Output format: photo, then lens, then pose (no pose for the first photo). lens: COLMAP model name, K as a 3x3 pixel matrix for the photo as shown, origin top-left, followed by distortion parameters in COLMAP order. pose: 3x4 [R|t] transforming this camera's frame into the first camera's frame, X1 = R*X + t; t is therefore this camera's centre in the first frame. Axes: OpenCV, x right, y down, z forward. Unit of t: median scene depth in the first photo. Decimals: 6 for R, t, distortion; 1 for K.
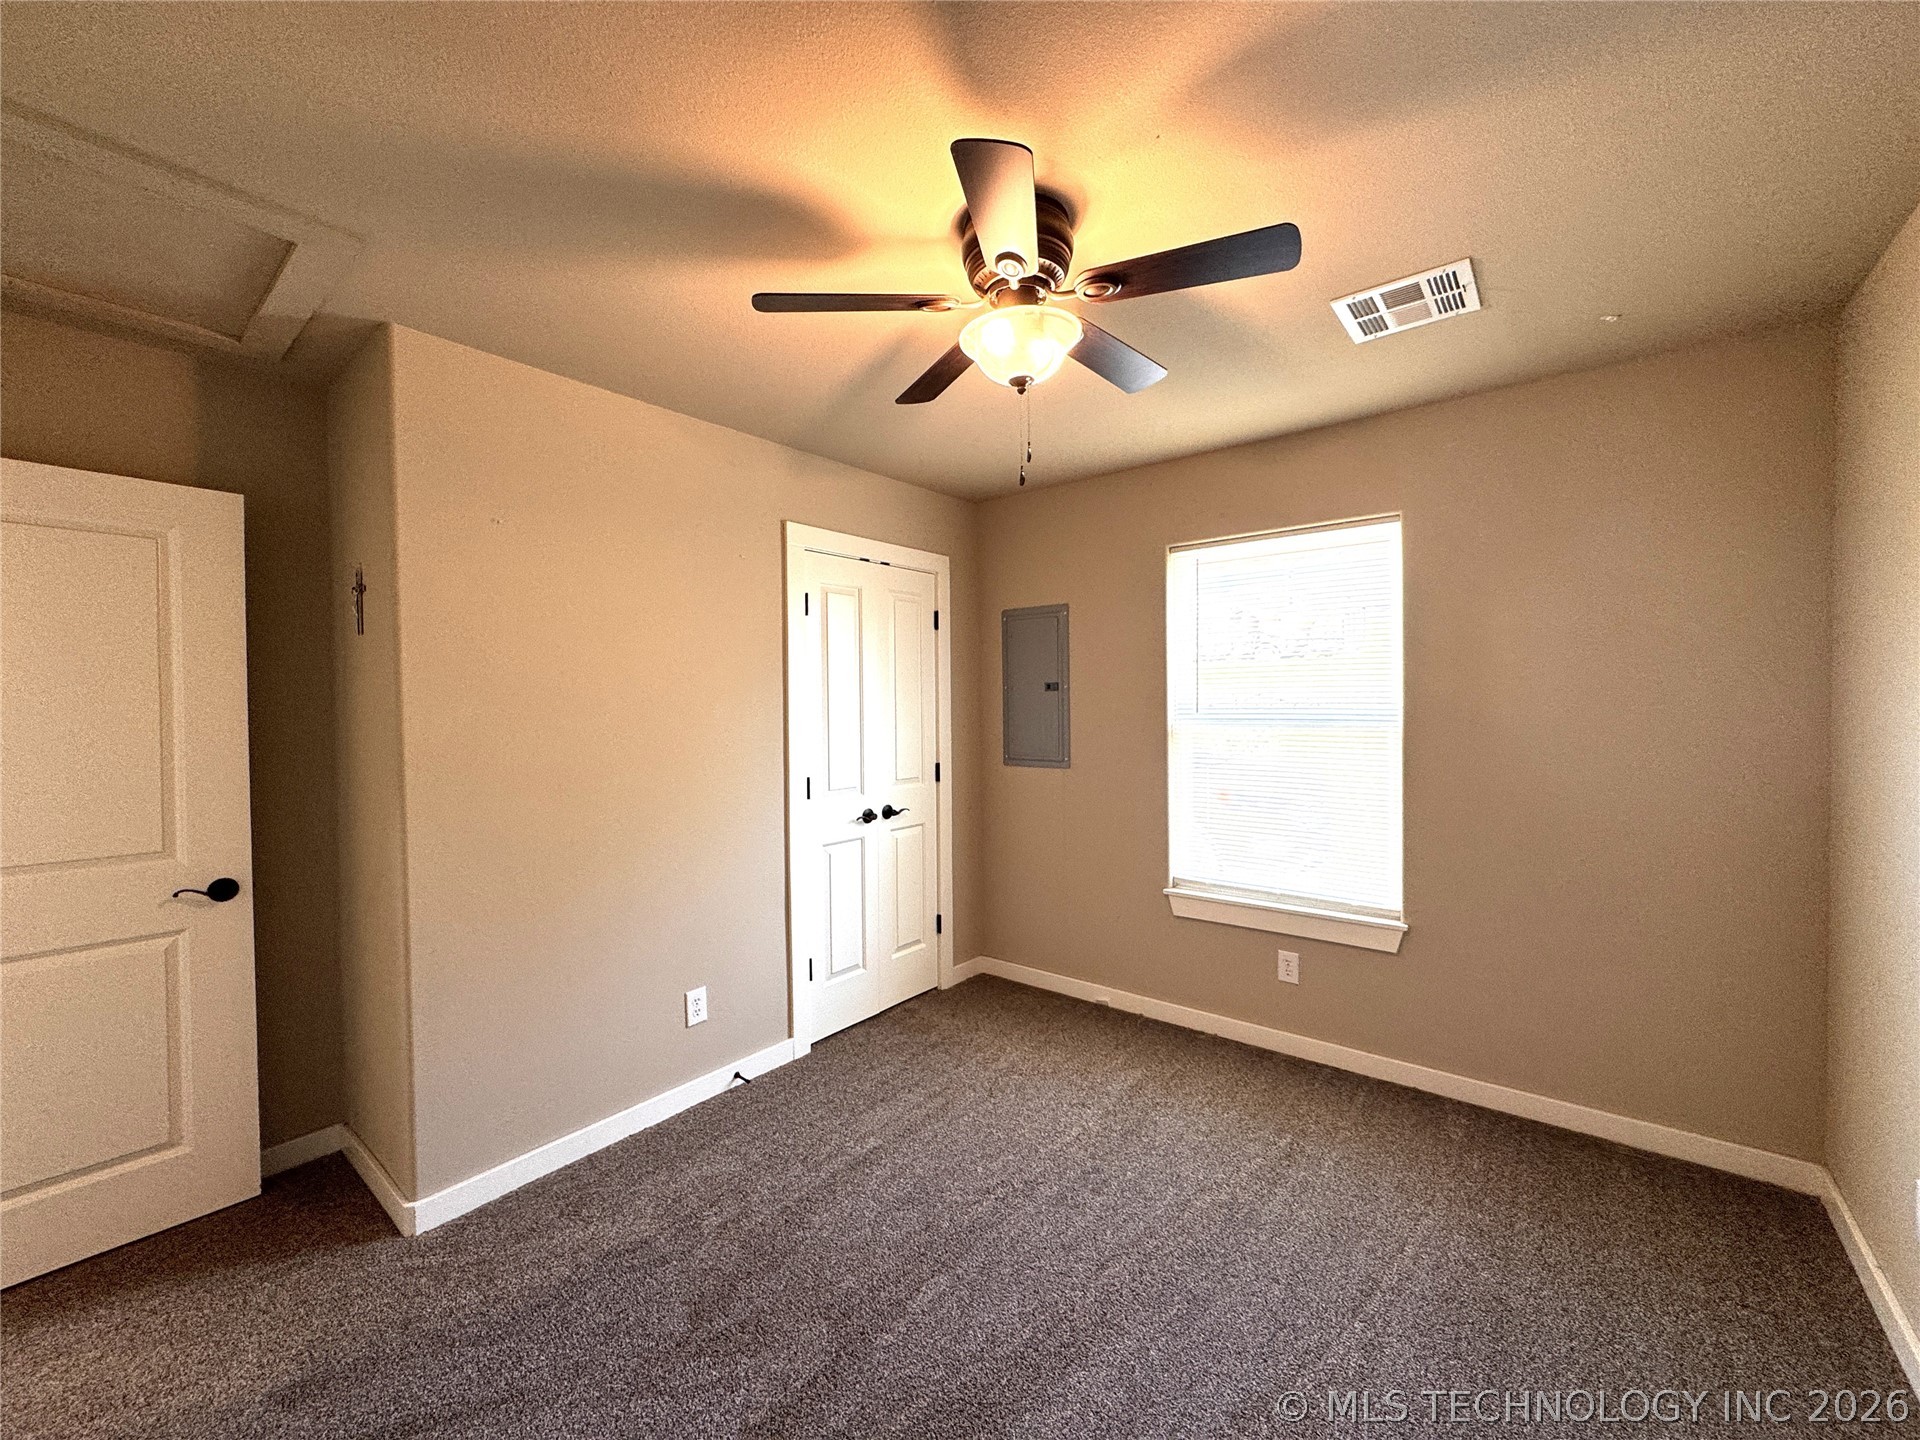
lens RADIAL K [[764.7, 0, 953.9], [0, 764.7, 719.6], [0, 0, 1]] dist [-0.002862, 0.000273]
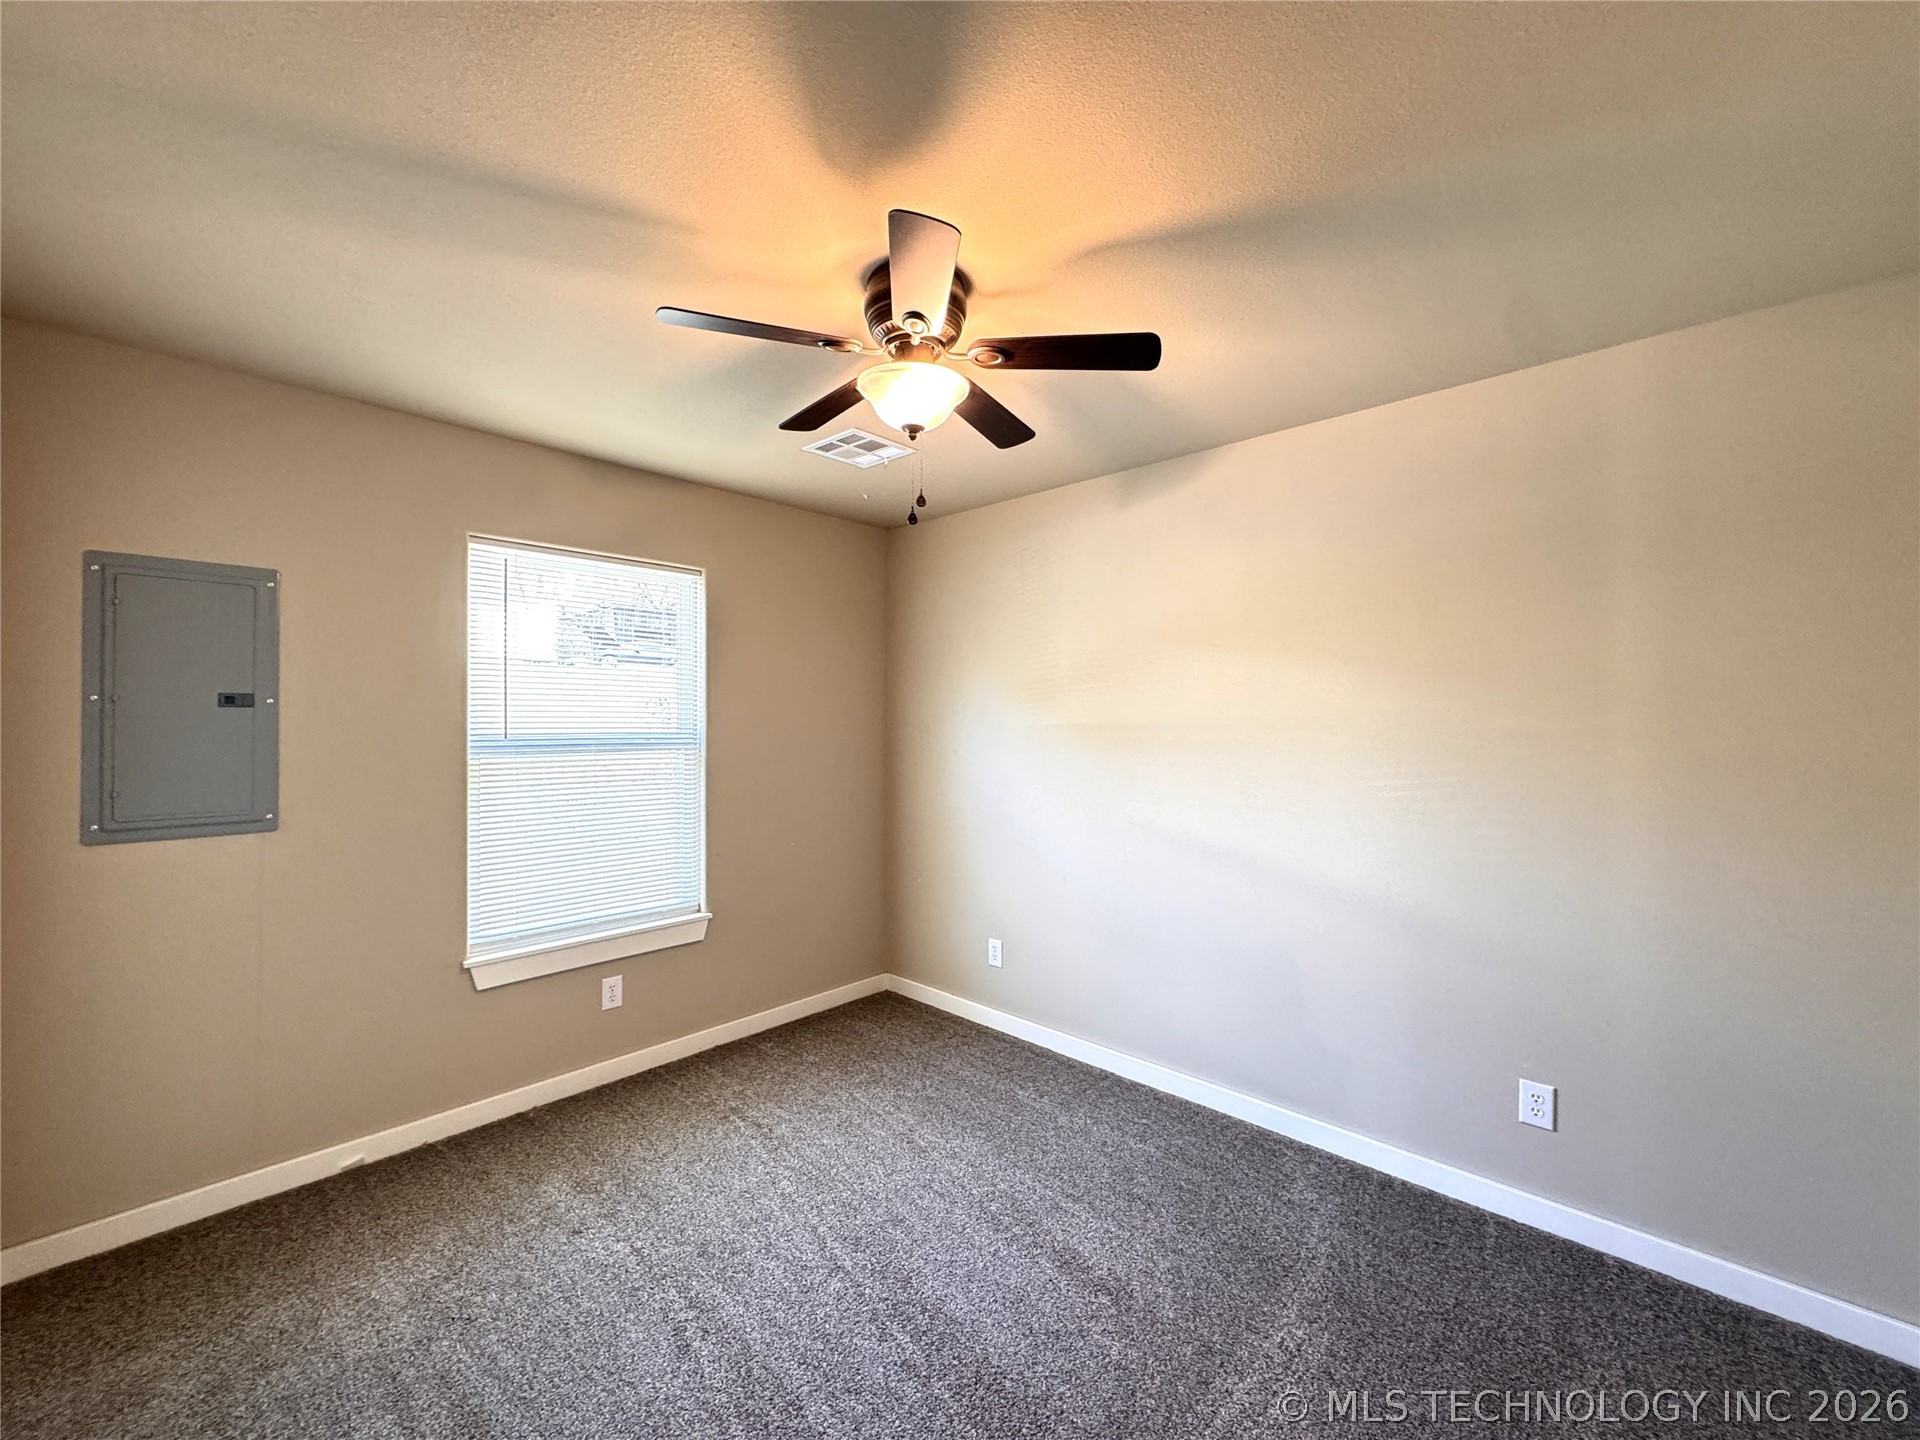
lens RADIAL K [[764.7, 0, 961.3], [0, 764.7, 717.2], [0, 0, 1]] dist [-0.002862, 0.000273]
pose [[0.073423, 0.015519, 0.997180, -0.488485], [0.021715, 0.999617, -0.017155, -0.007459], [-0.997064, 0.022913, 0.073058, 0.431397]]
